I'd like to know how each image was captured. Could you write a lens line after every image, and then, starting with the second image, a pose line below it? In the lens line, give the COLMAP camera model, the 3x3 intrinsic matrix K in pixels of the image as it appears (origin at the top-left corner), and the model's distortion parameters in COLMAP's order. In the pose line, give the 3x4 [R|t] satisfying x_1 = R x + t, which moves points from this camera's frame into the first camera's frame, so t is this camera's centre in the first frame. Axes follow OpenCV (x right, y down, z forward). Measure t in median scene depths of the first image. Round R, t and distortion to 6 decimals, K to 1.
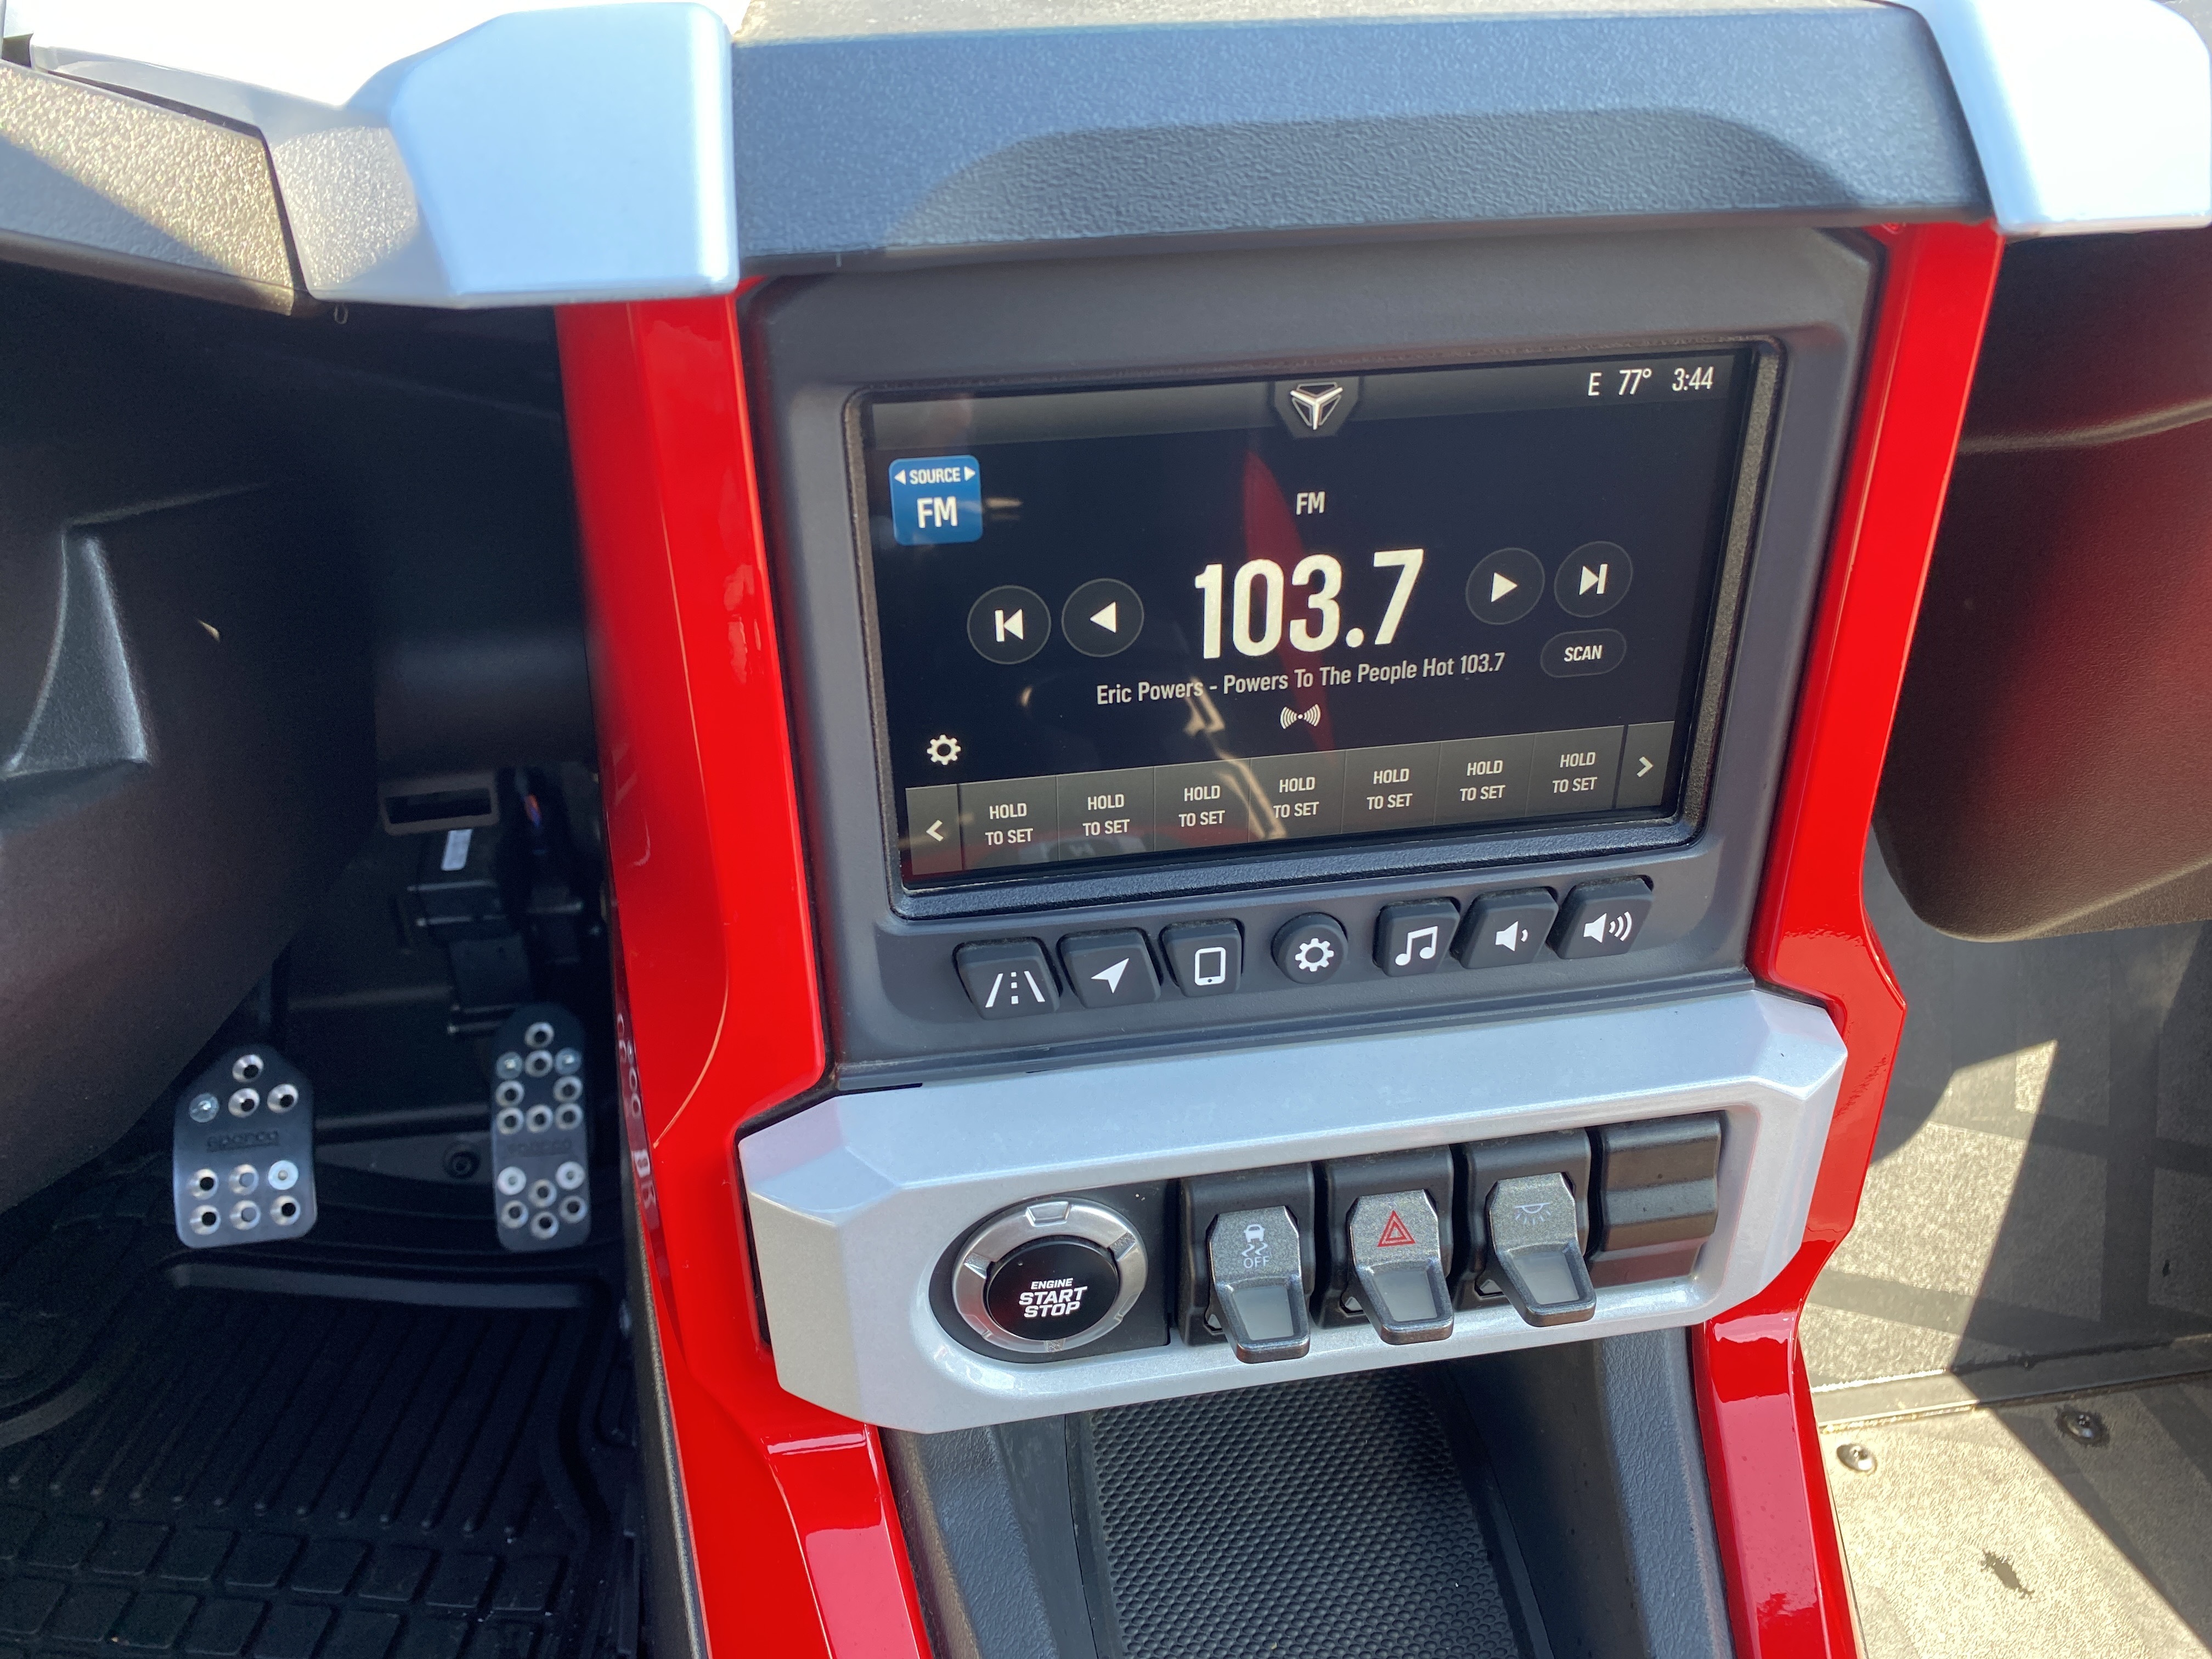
lens RADIAL K [[1713.8, 0, 1106.0], [0, 1713.8, 829.5], [0, 0, 1]] dist [0.190429, -0.534801]
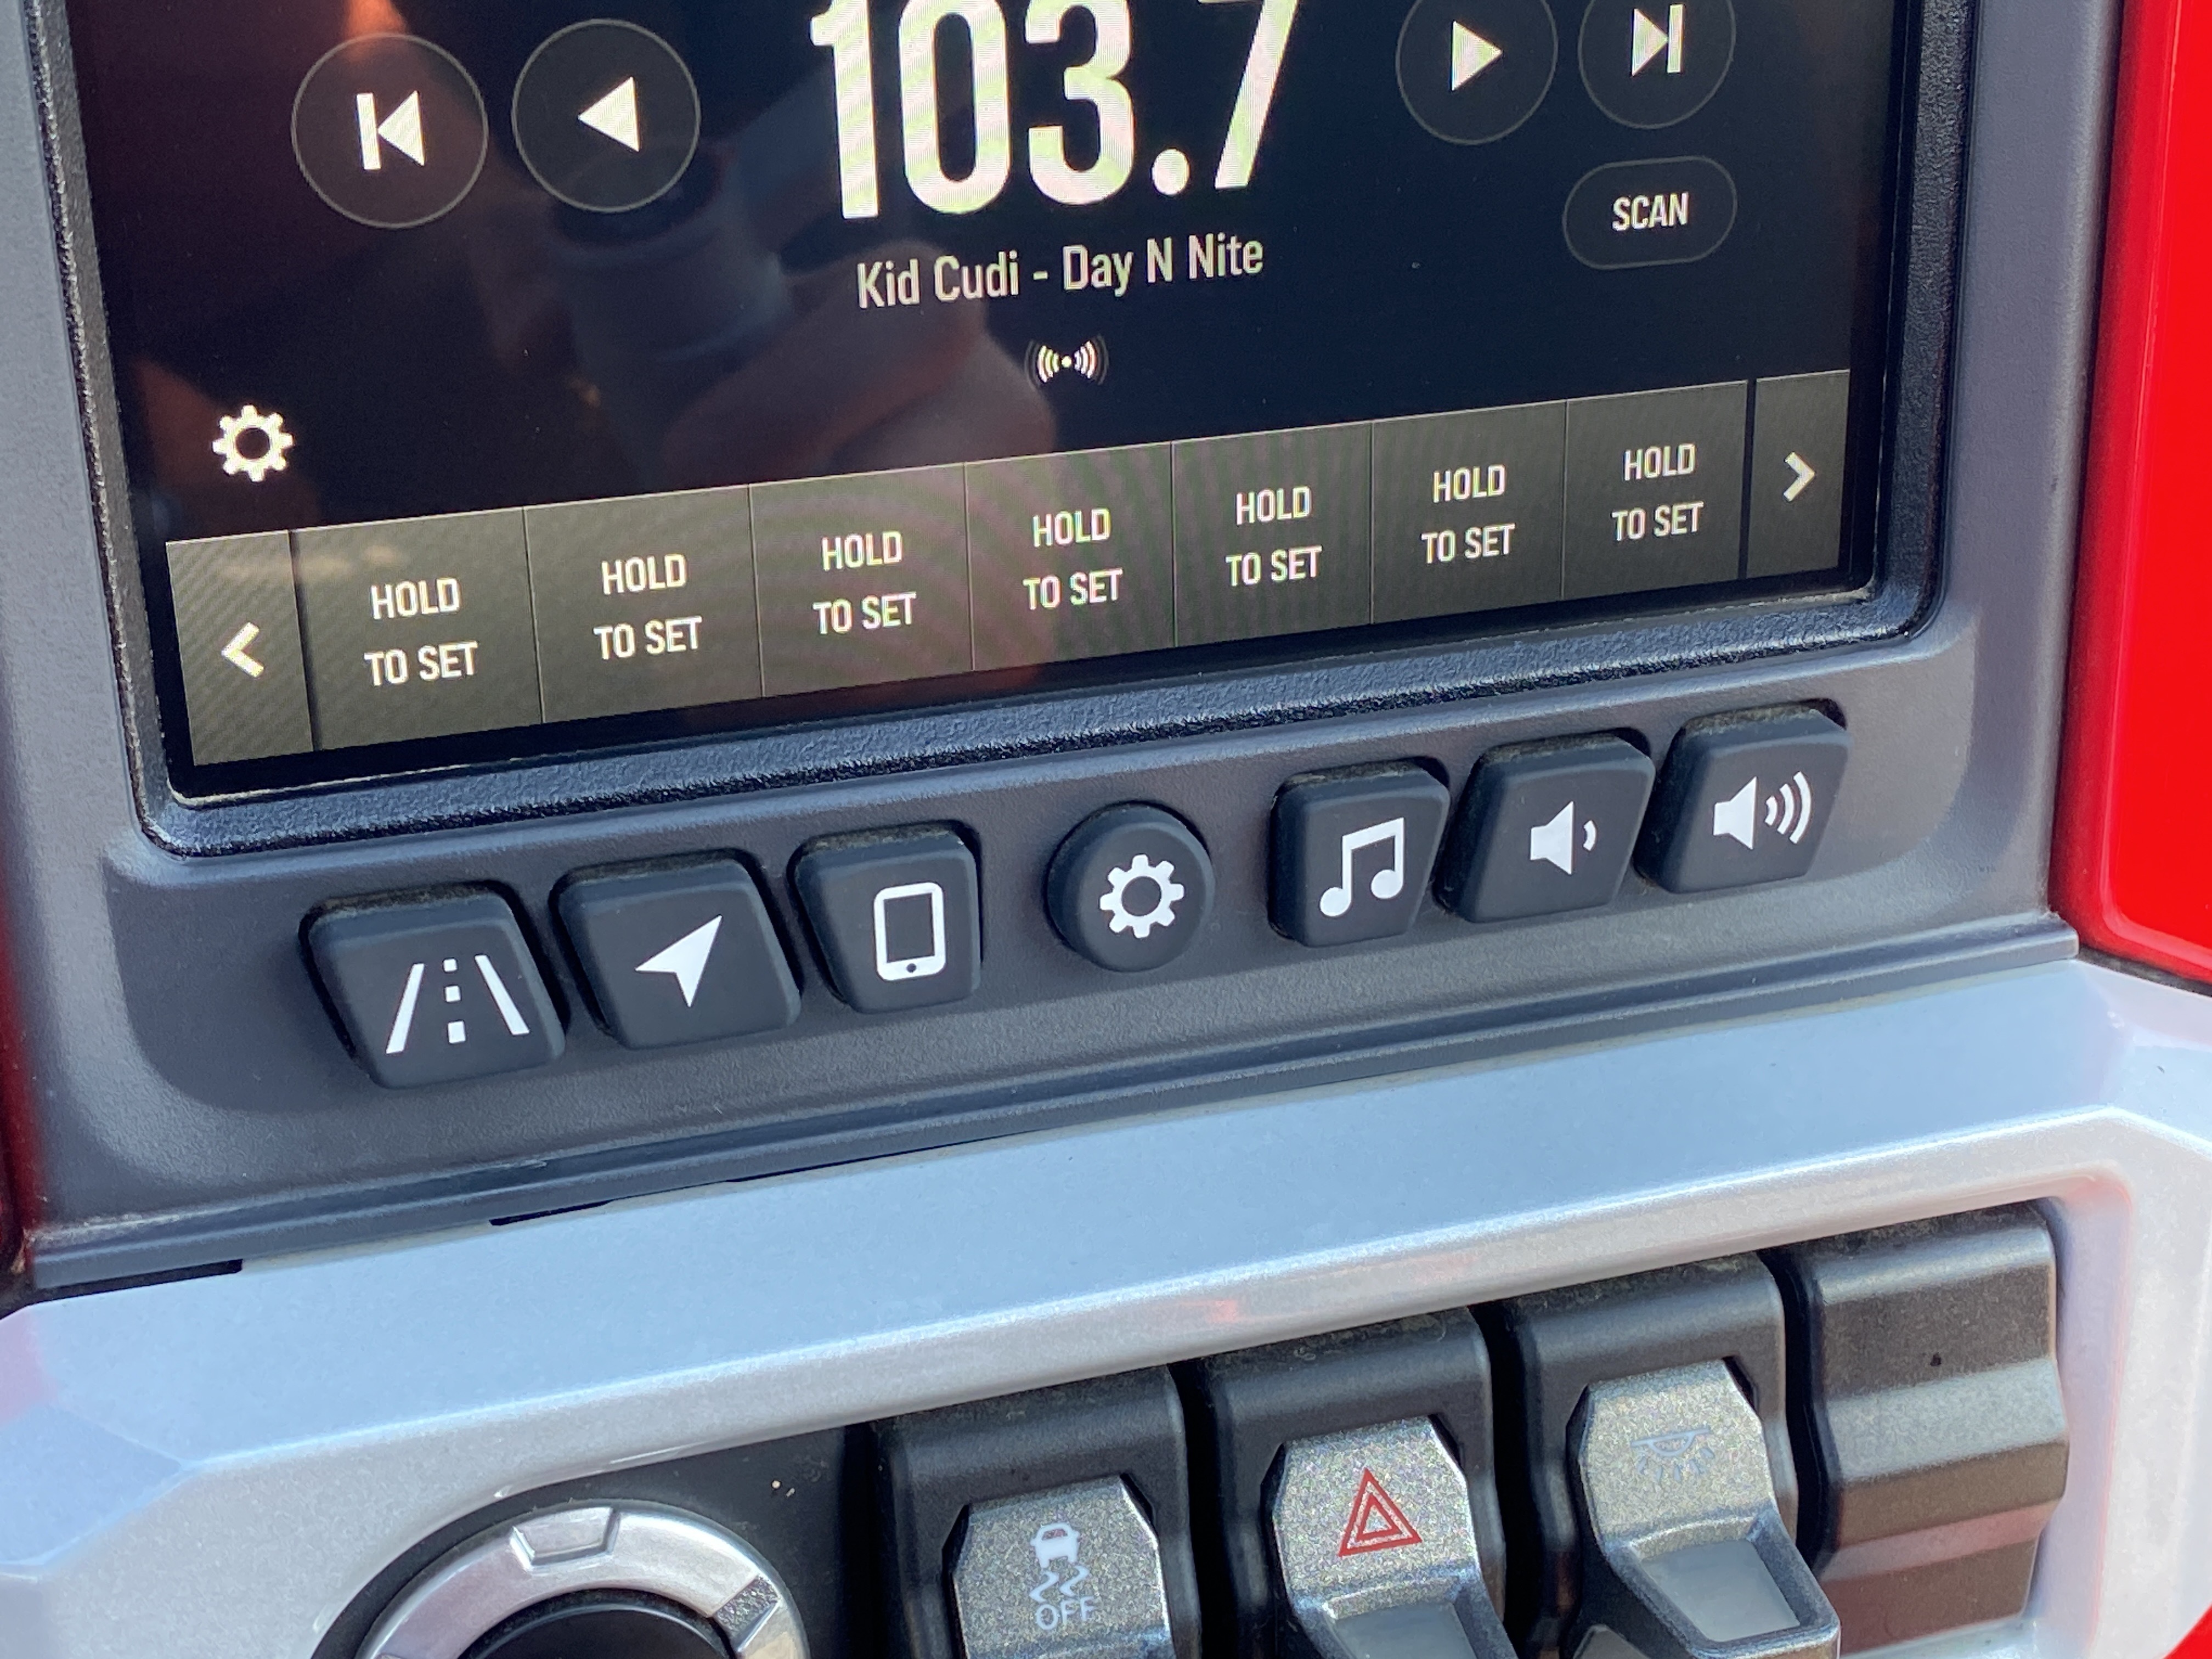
lens RADIAL K [[3432.2, 0, 1106.0], [0, 3432.2, 829.5], [0, 0, 1]] dist [0.228082, -0.794007]
pose [[0.988034, -0.062456, 0.141025, -0.011562], [0.084021, 0.984716, -0.152559, 0.188885], [-0.129342, 0.162582, 0.978181, 0.131255]]
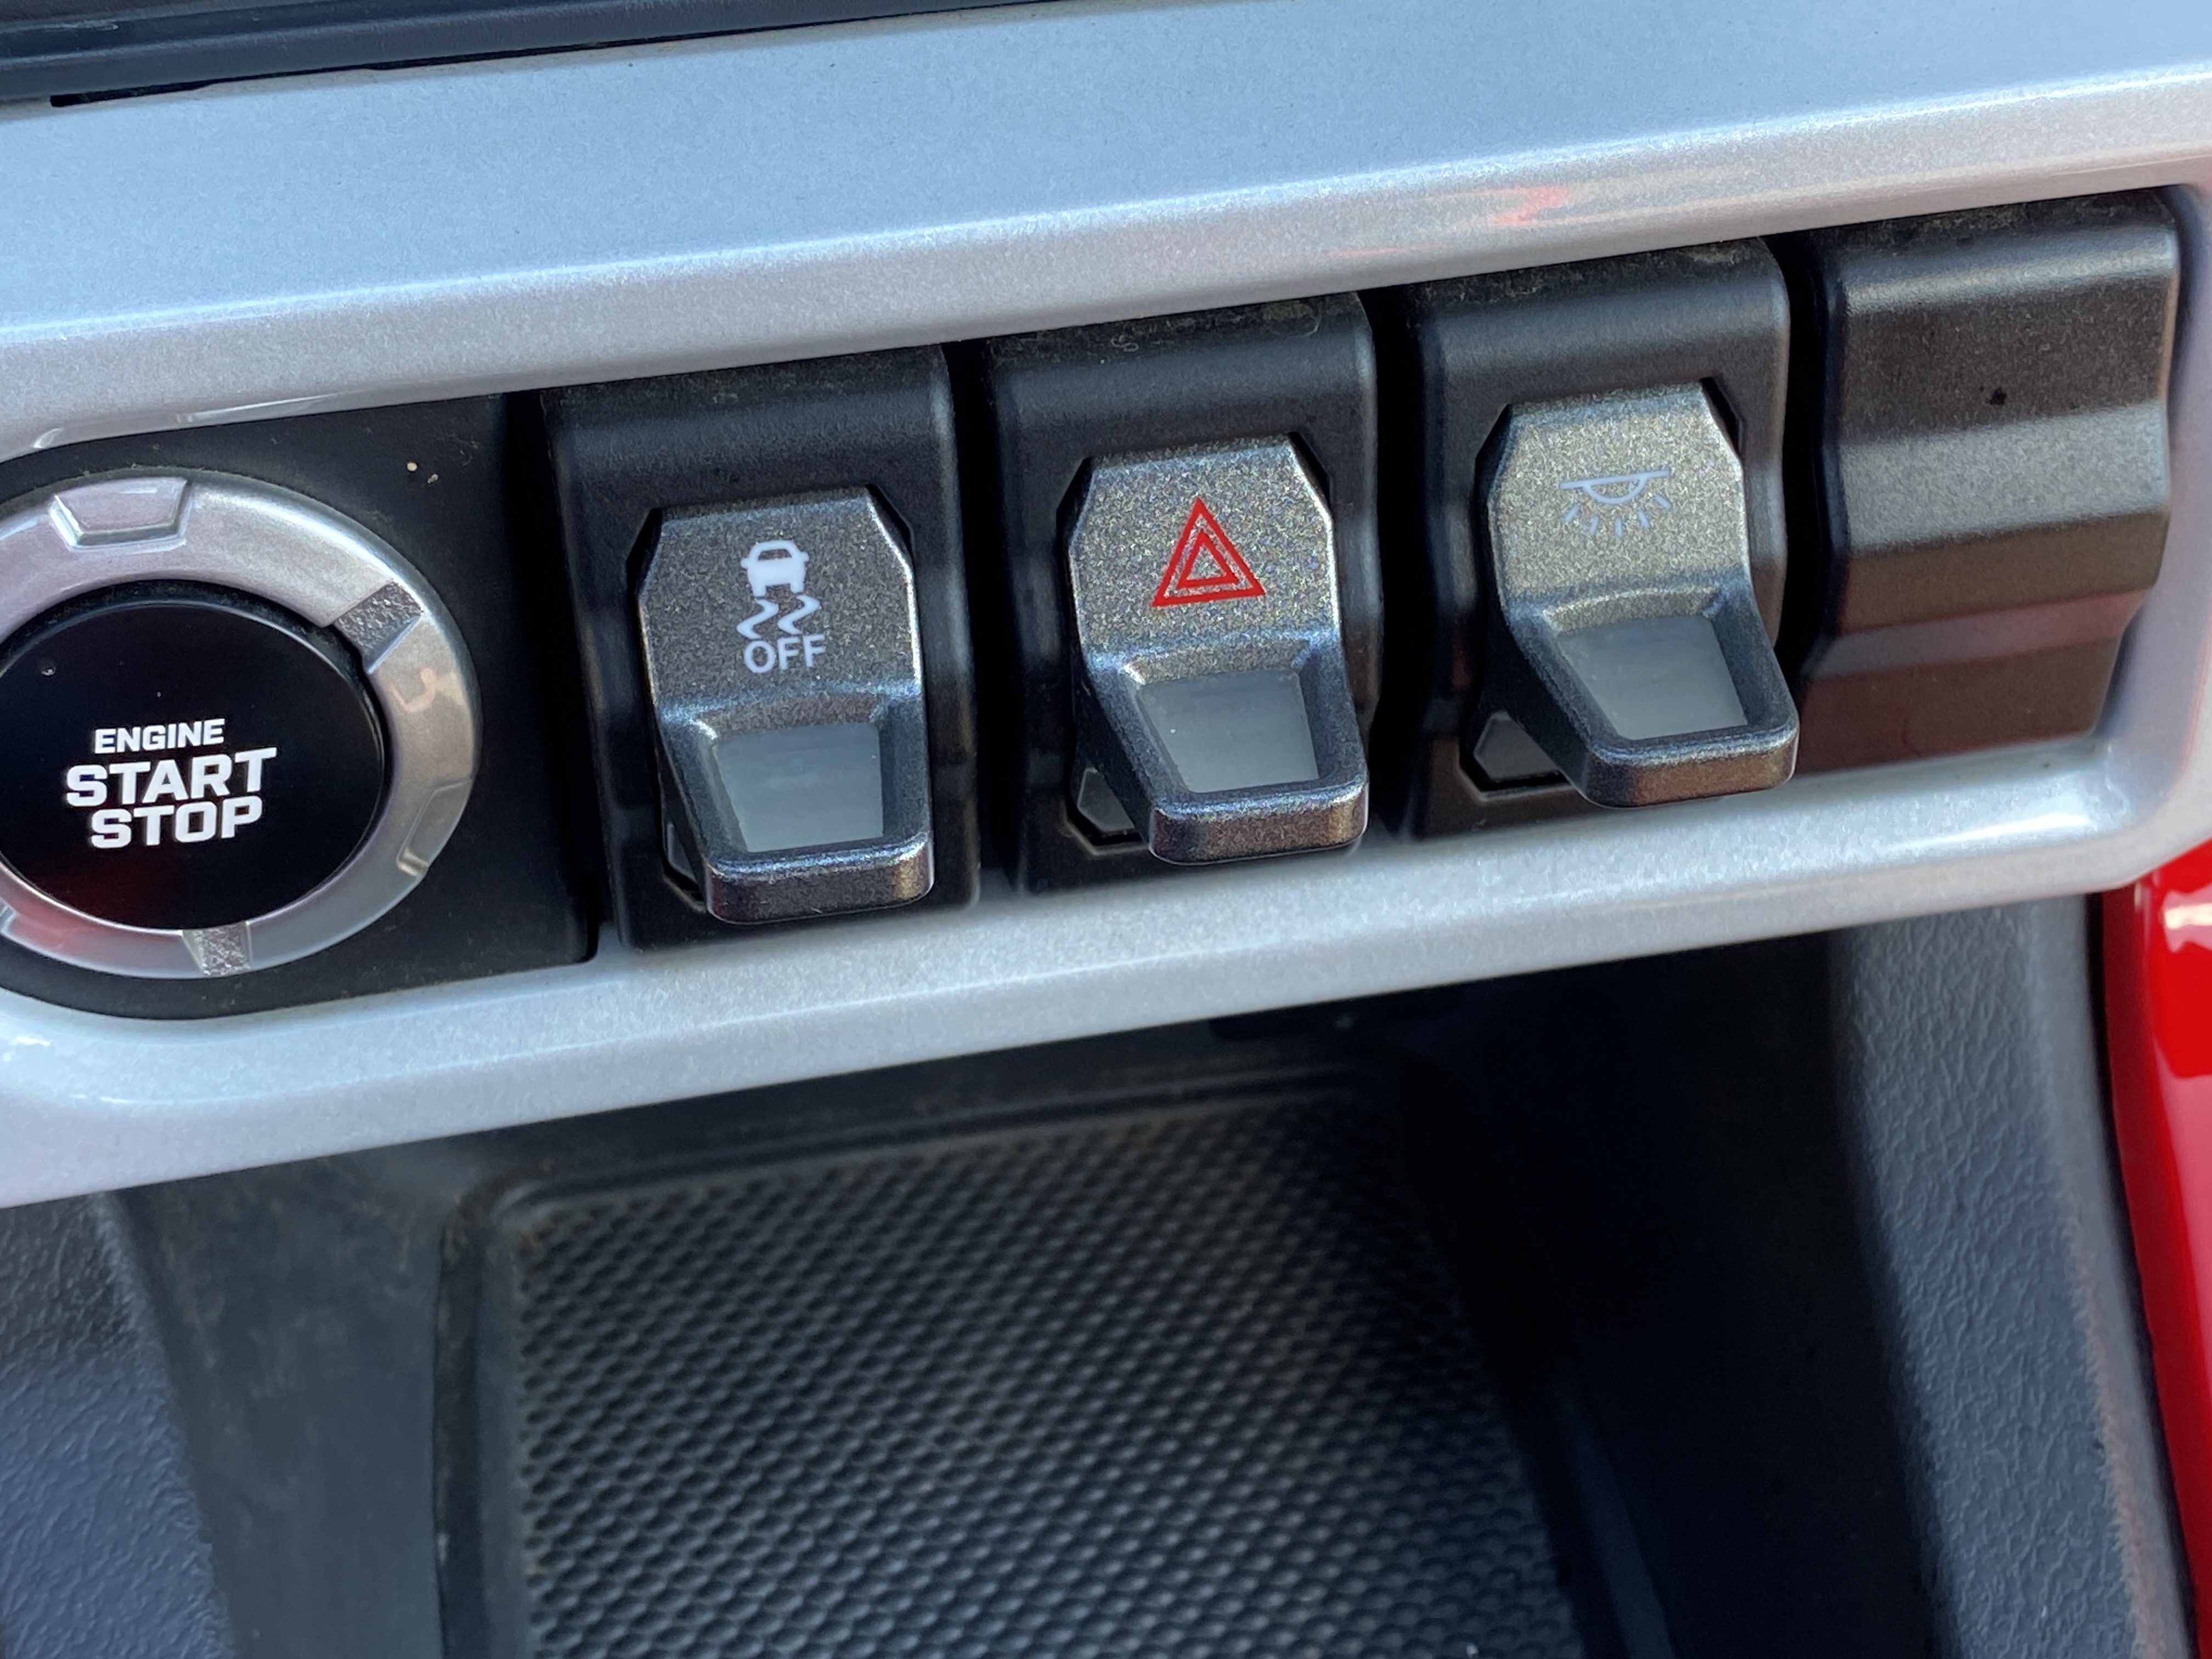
lens RADIAL K [[3432.2, 0, 1106.0], [0, 3432.2, 829.5], [0, 0, 1]] dist [0.228082, -0.794007]
pose [[0.999184, -0.029788, 0.027272, 0.128181], [0.026887, 0.994504, 0.101187, 0.216037], [-0.030136, -0.100371, 0.994494, 0.335309]]
